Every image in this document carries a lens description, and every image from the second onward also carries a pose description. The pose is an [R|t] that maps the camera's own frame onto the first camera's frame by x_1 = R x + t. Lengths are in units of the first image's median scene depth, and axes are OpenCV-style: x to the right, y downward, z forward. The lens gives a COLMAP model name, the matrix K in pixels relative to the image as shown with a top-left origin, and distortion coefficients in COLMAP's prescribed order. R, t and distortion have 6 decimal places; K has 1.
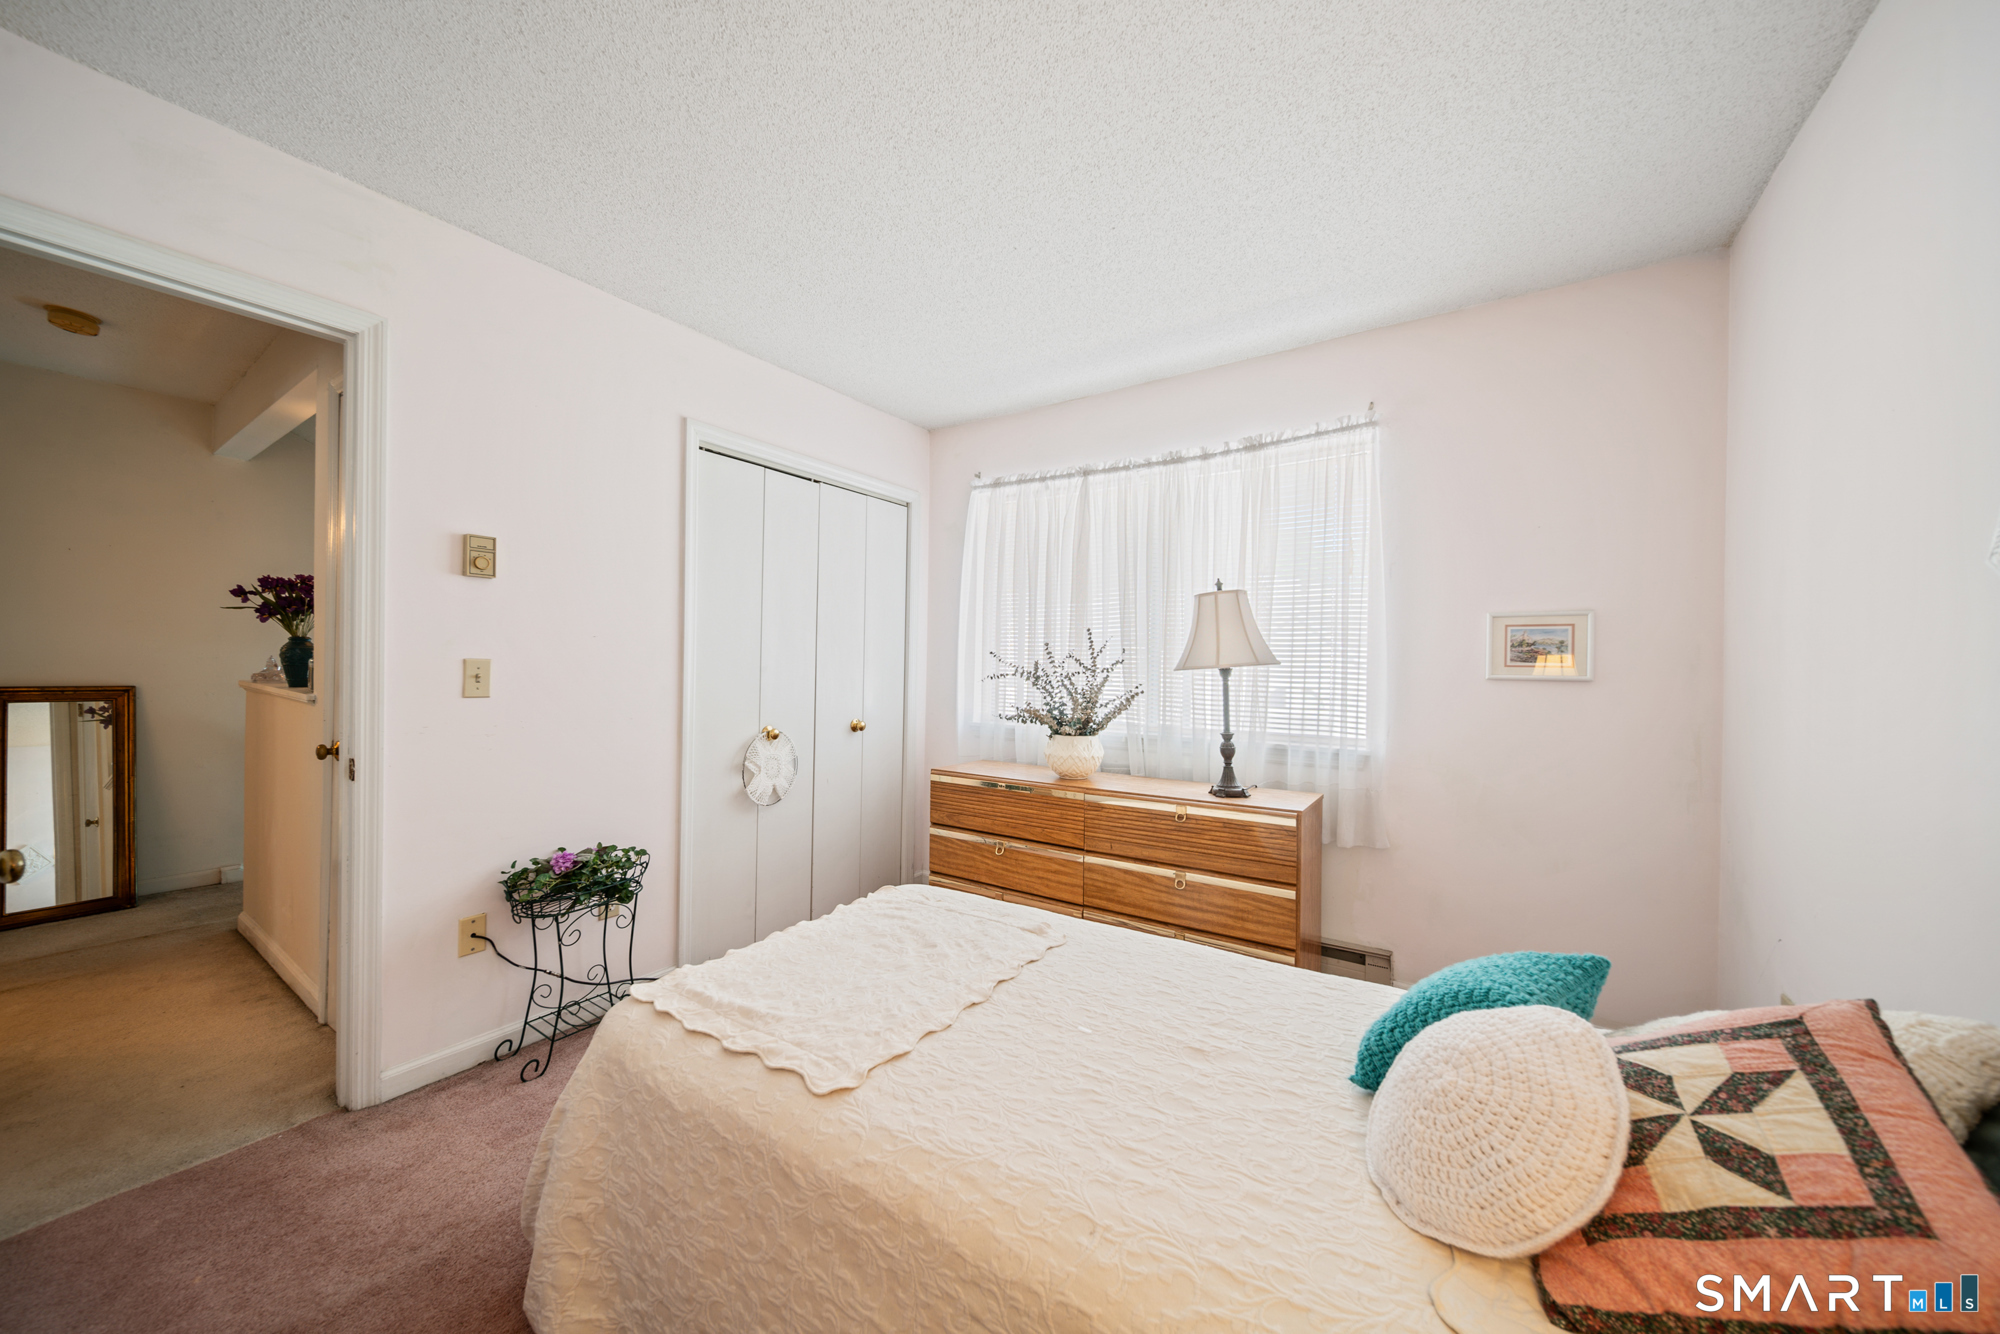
lens RADIAL K [[697.6, 0, 1006.3], [0, 697.6, 650.6], [0, 0, 1]] dist [-0.000167, -0.000153]
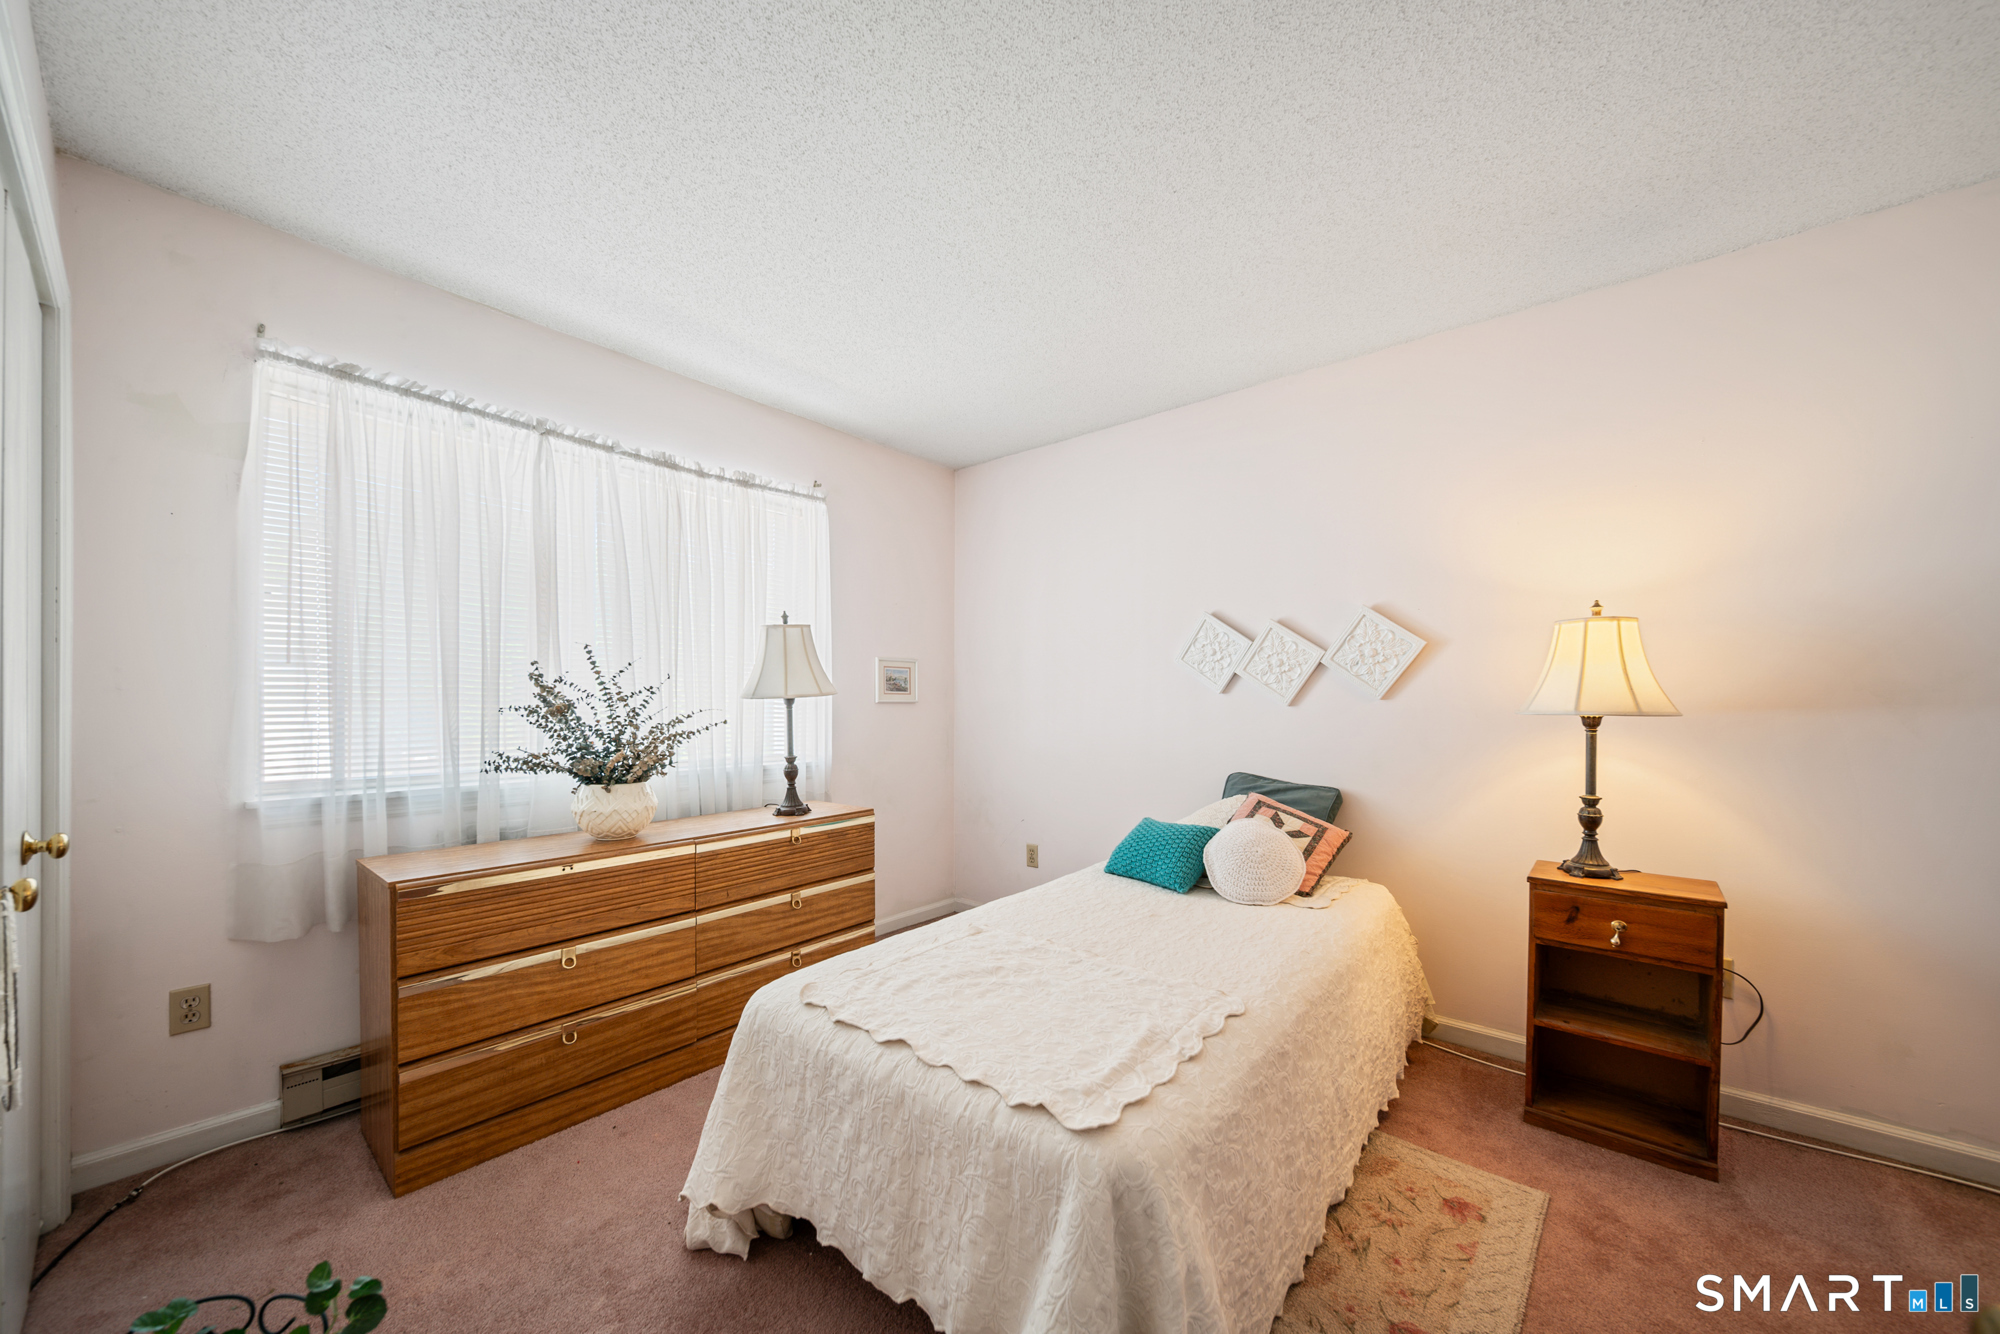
lens RADIAL K [[702.6, 0, 1000.0], [0, 702.6, 667.0], [0, 0, 1]] dist [0.000698, -0.000086]
pose [[0.116097, 0.026885, 0.992874, -0.714008], [-0.036404, 0.999077, -0.022796, -0.006754], [-0.992571, -0.033498, 0.116969, 0.542620]]
